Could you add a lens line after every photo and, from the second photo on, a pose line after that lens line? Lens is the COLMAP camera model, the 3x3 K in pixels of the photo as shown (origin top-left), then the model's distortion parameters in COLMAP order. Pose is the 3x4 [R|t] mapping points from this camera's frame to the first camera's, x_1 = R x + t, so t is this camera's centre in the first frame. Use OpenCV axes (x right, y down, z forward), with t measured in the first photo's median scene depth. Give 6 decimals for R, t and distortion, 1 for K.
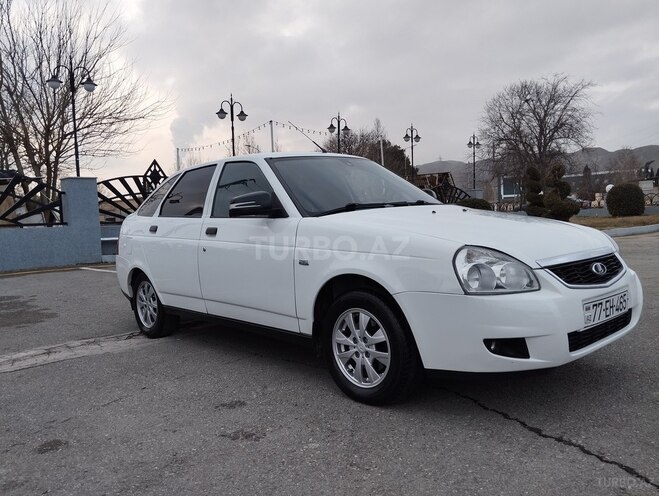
lens RADIAL K [[542.9, 0, 328.3], [0, 542.9, 247.8], [0, 0, 1]] dist [0.053217, -0.104886]
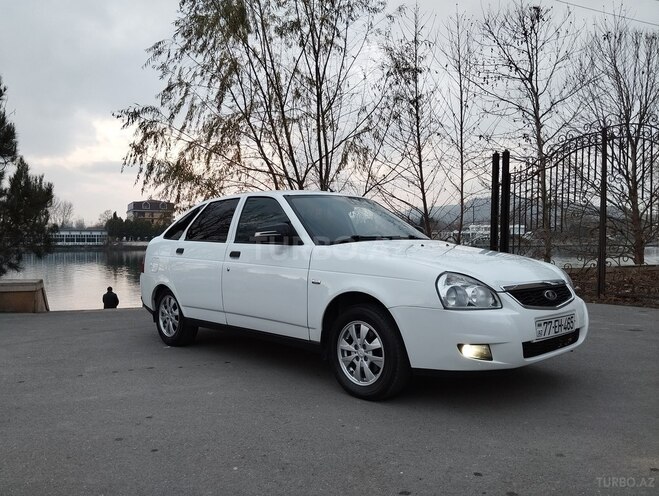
lens RADIAL K [[542.9, 0, 330.2], [0, 542.9, 247.5], [0, 0, 1]] dist [0.053217, -0.104886]
pose [[0.999019, 0.038397, 0.022043, -0.044126], [-0.037123, 0.997765, -0.055557, 0.016006], [-0.024127, 0.054685, 0.998212, -0.236099]]
